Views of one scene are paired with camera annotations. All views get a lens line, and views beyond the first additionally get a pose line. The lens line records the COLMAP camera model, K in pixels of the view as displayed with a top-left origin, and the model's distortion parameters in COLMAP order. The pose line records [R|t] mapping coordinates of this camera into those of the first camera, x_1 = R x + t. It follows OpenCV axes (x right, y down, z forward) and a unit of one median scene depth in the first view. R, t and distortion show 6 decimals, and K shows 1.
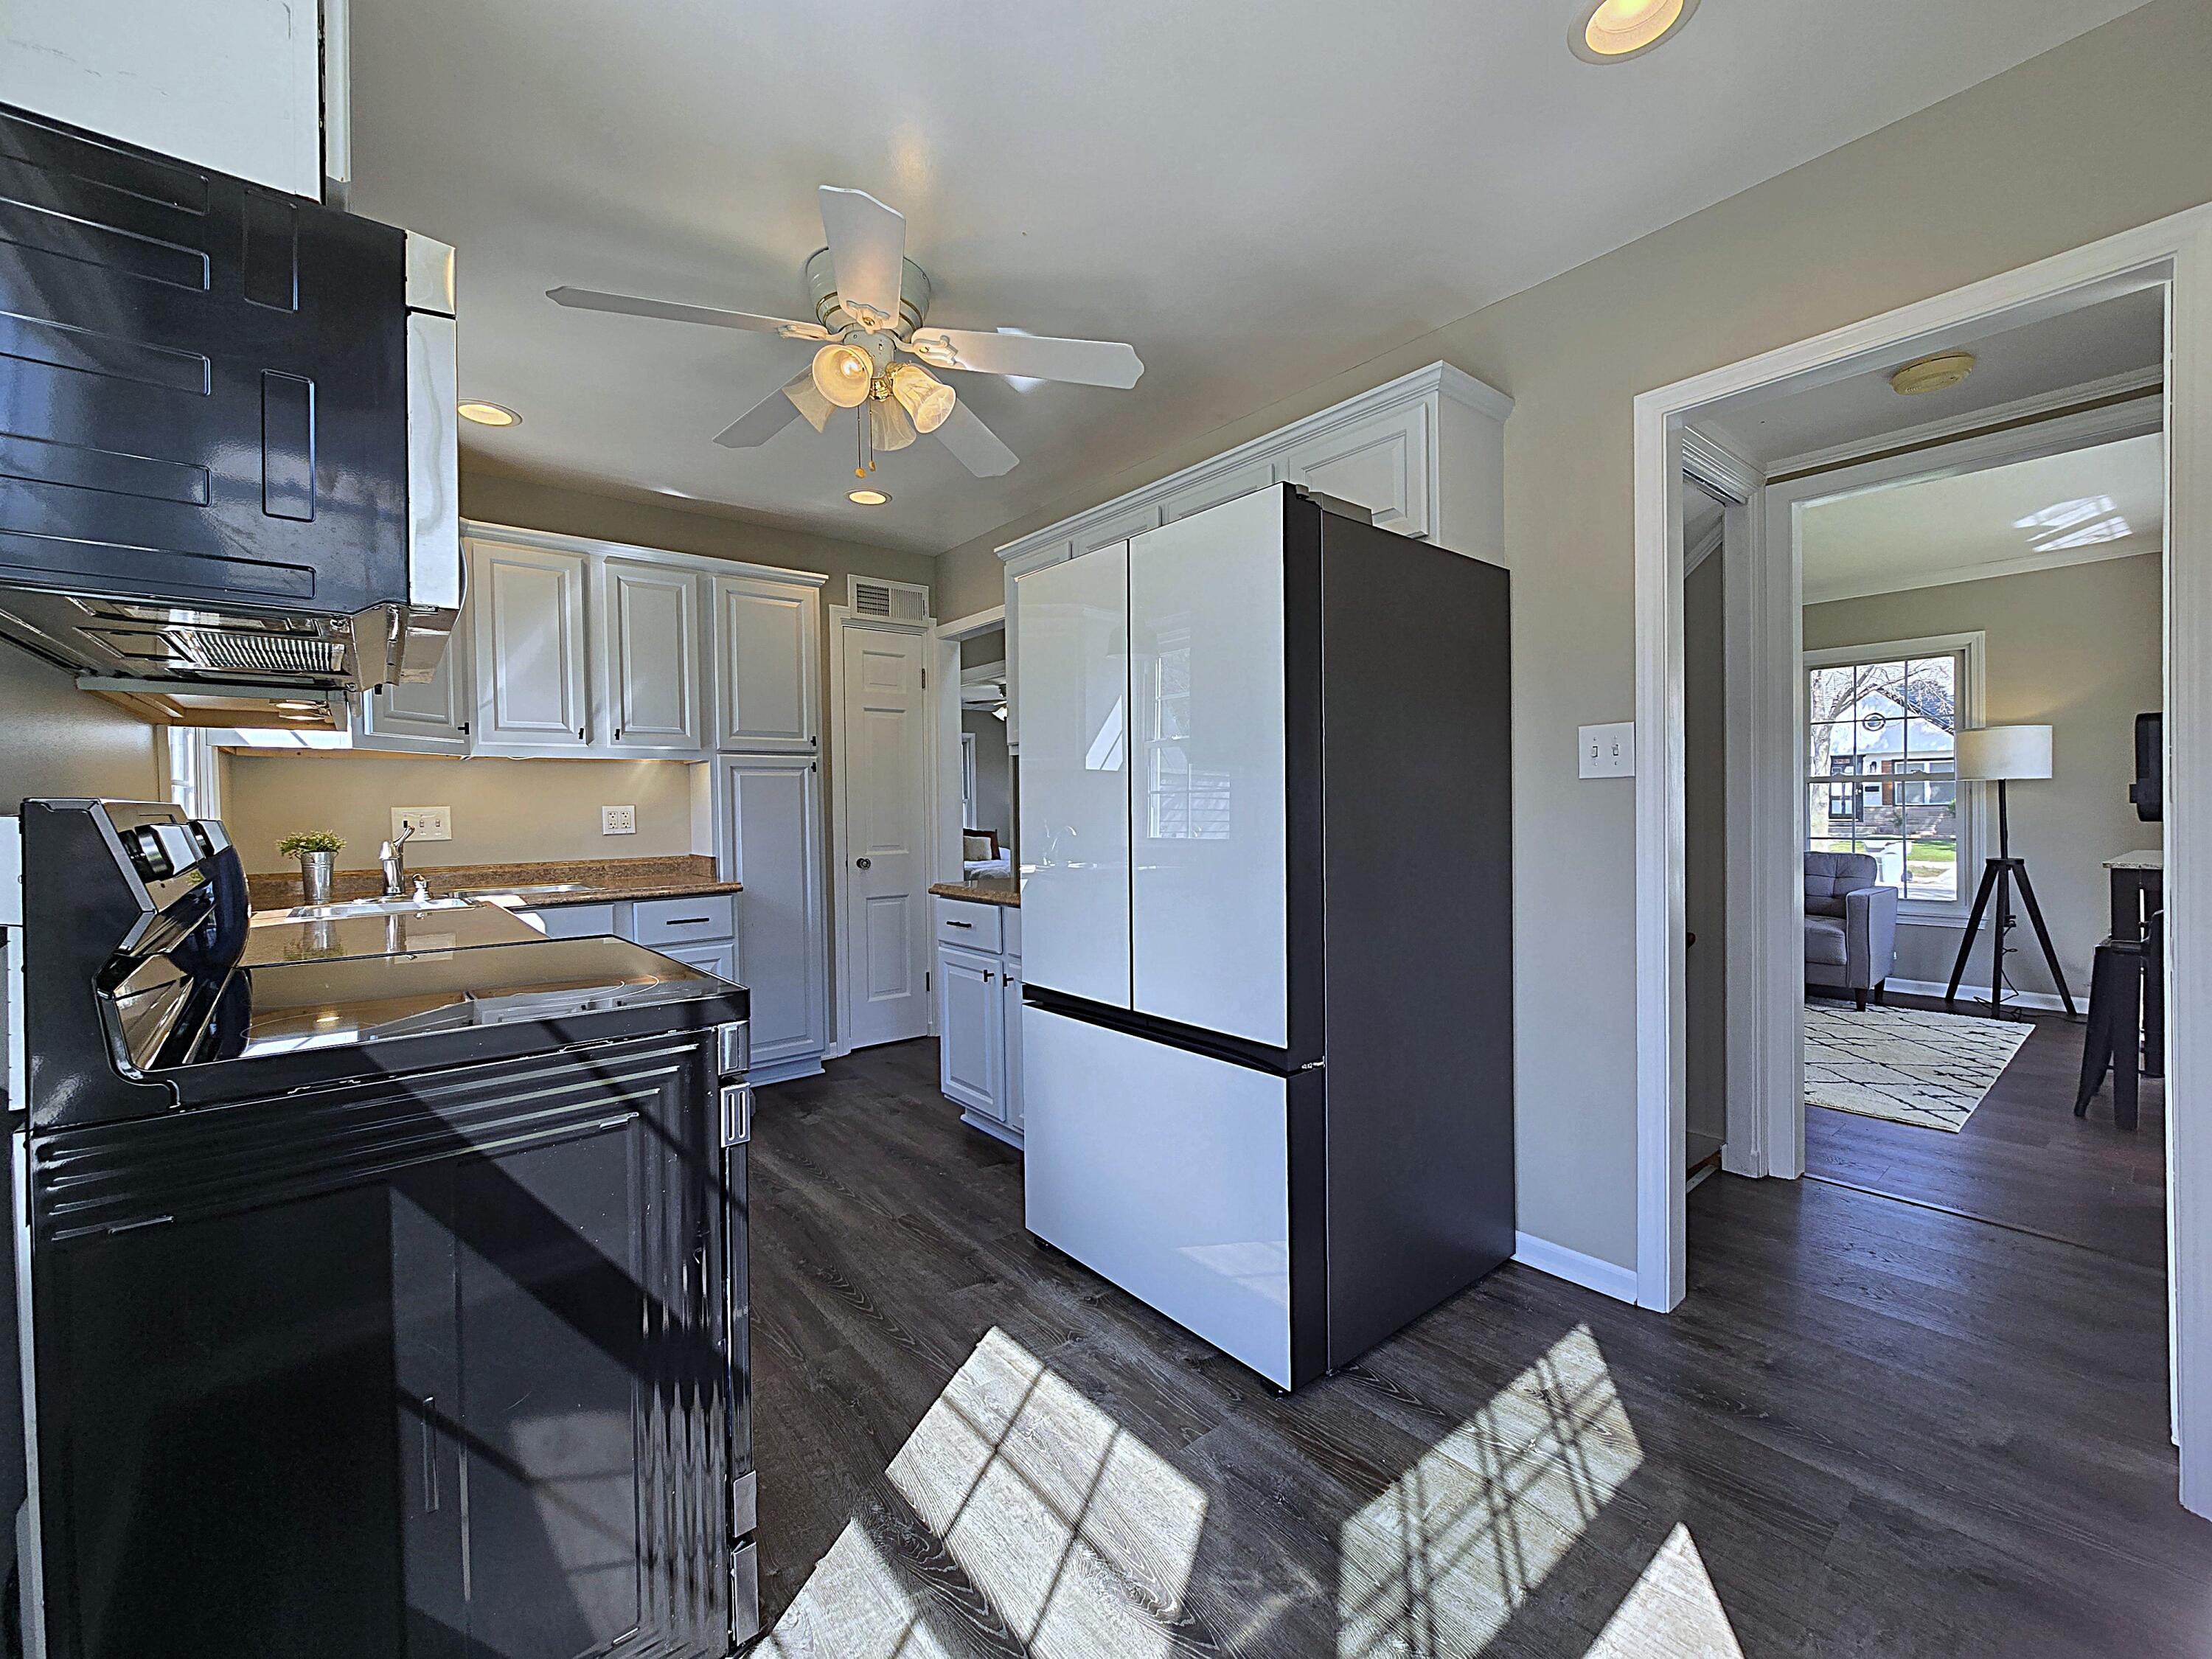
lens RADIAL K [[903.6, 0, 1105.6], [0, 903.6, 824.3], [0, 0, 1]] dist [-0.000420, -0.000299]
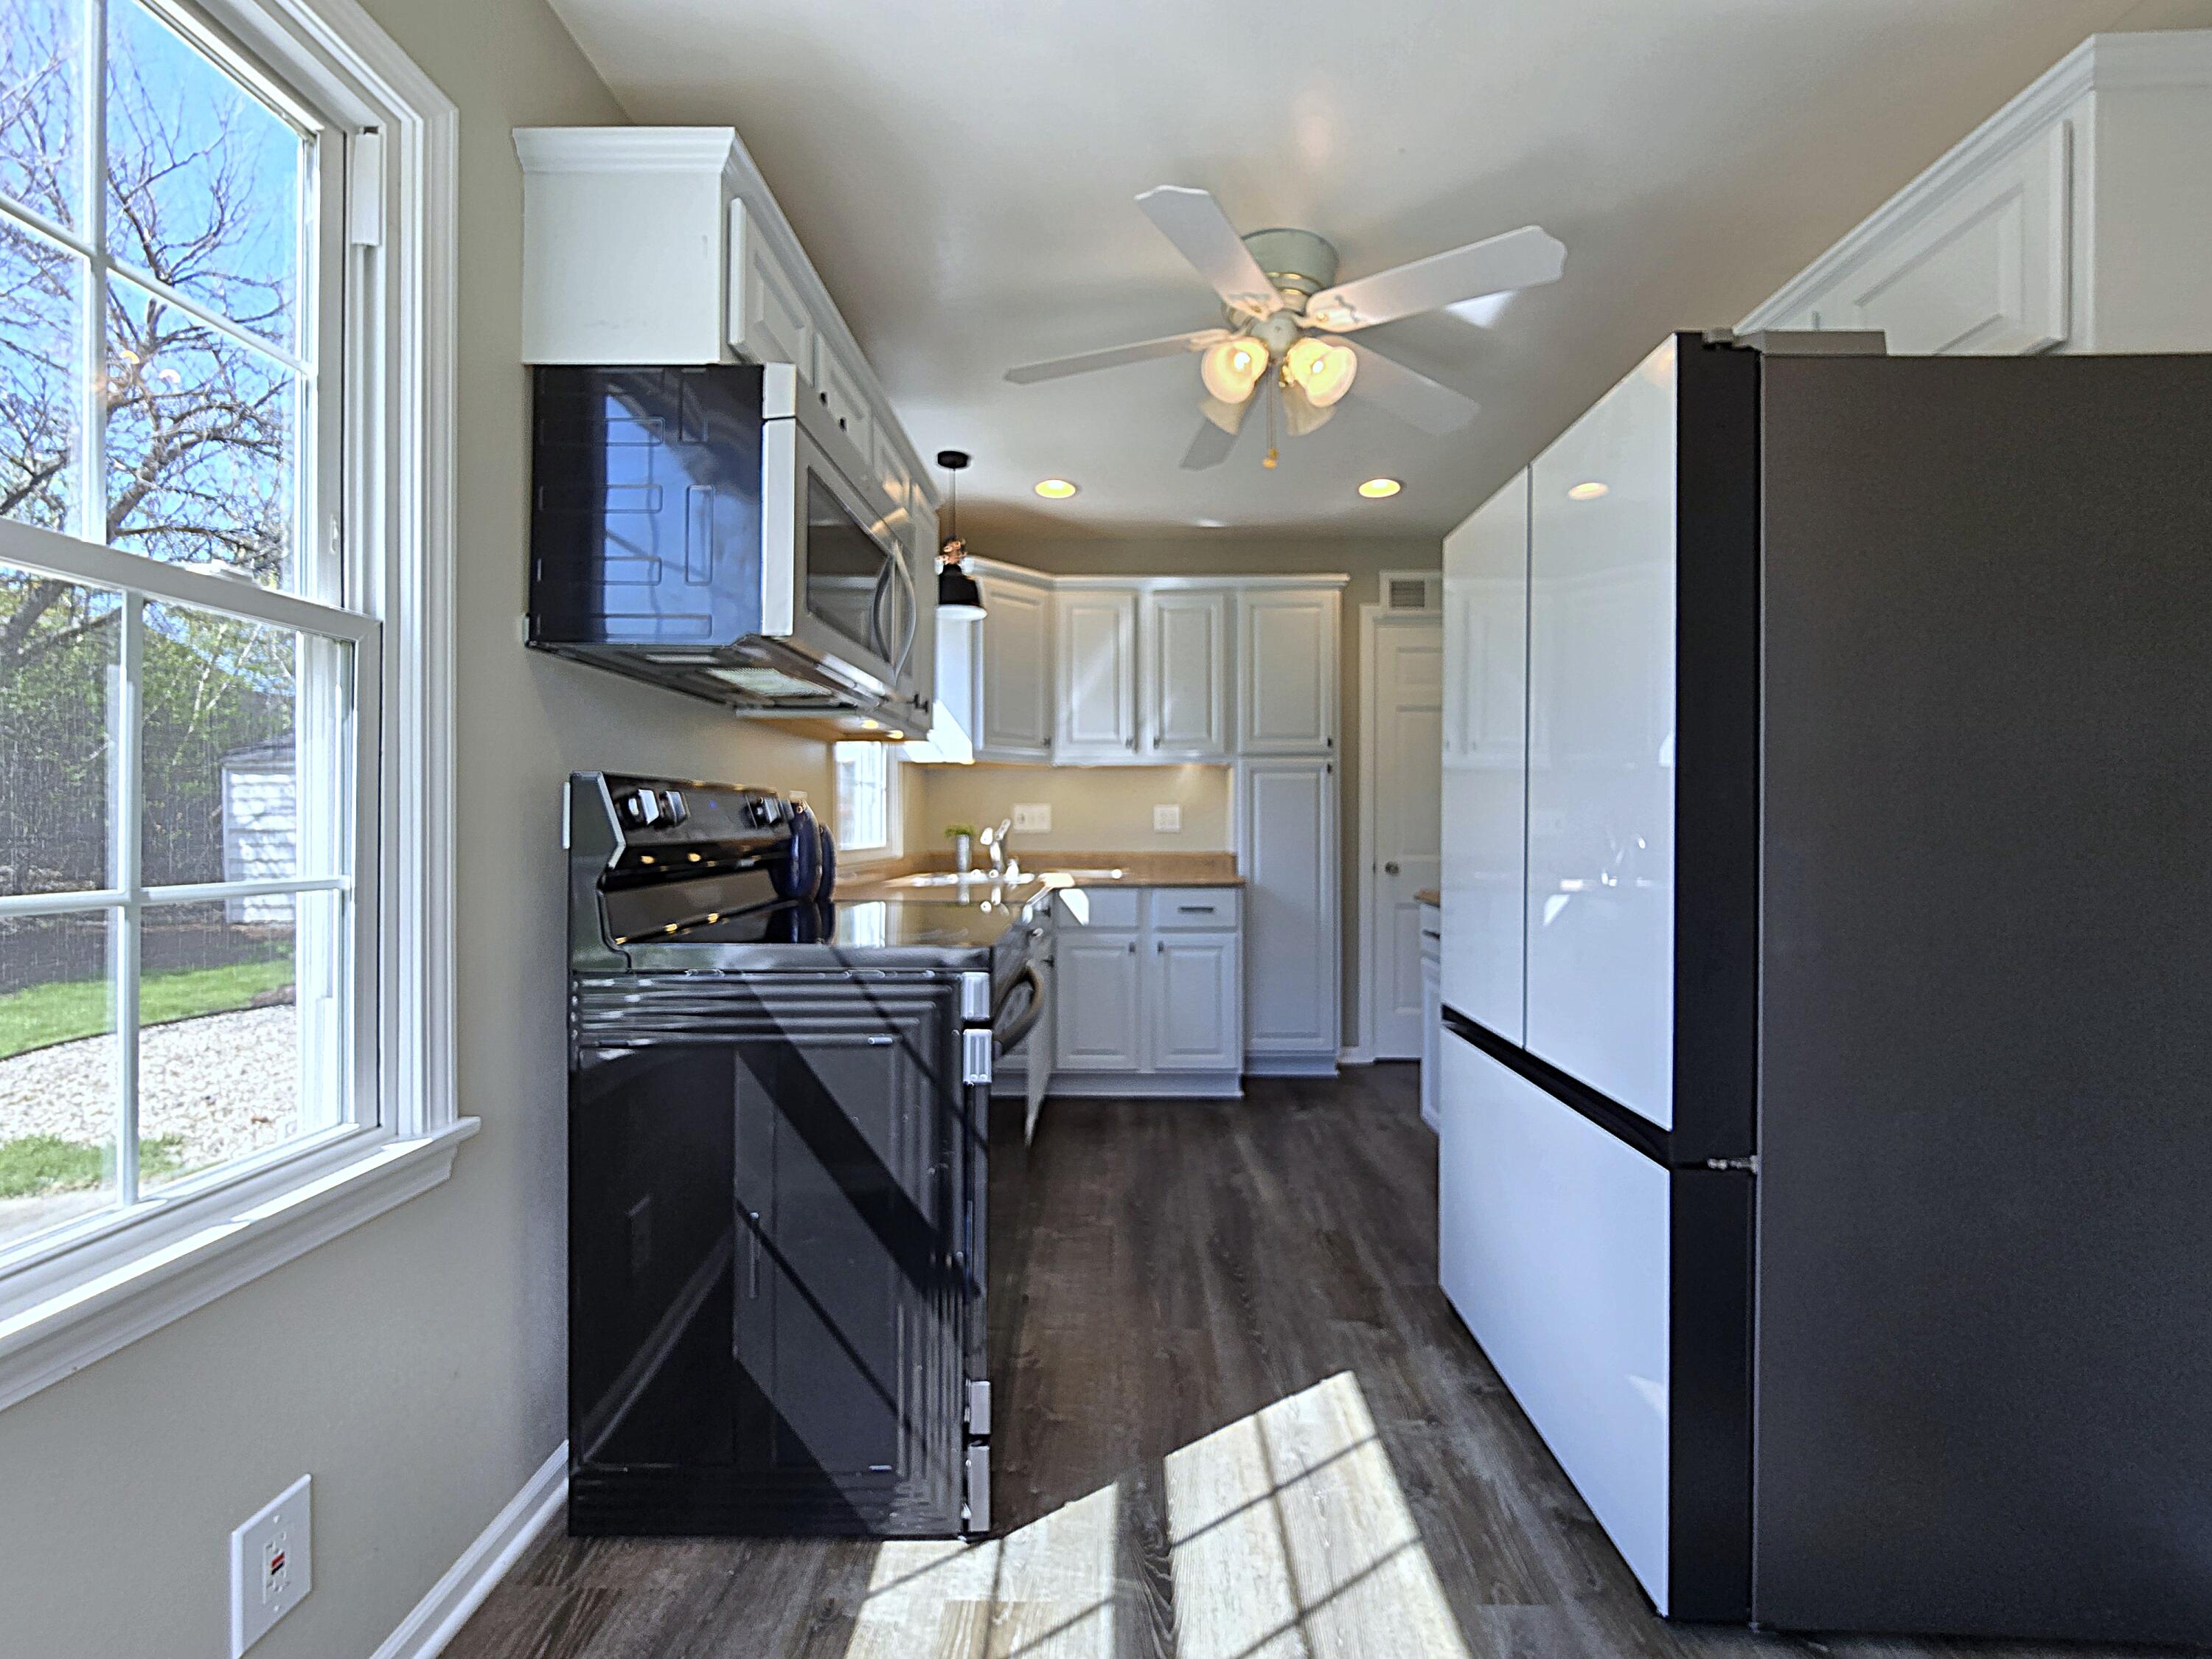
lens RADIAL K [[906.4, 0, 1126.7], [0, 906.4, 828.5], [0, 0, 1]] dist [-0.002245, 0.000013]
pose [[0.766726, 0.017890, -0.641725, 0.270976], [-0.025843, 0.999661, -0.003009, 0.021746], [0.641454, 0.018891, 0.766929, 0.149121]]
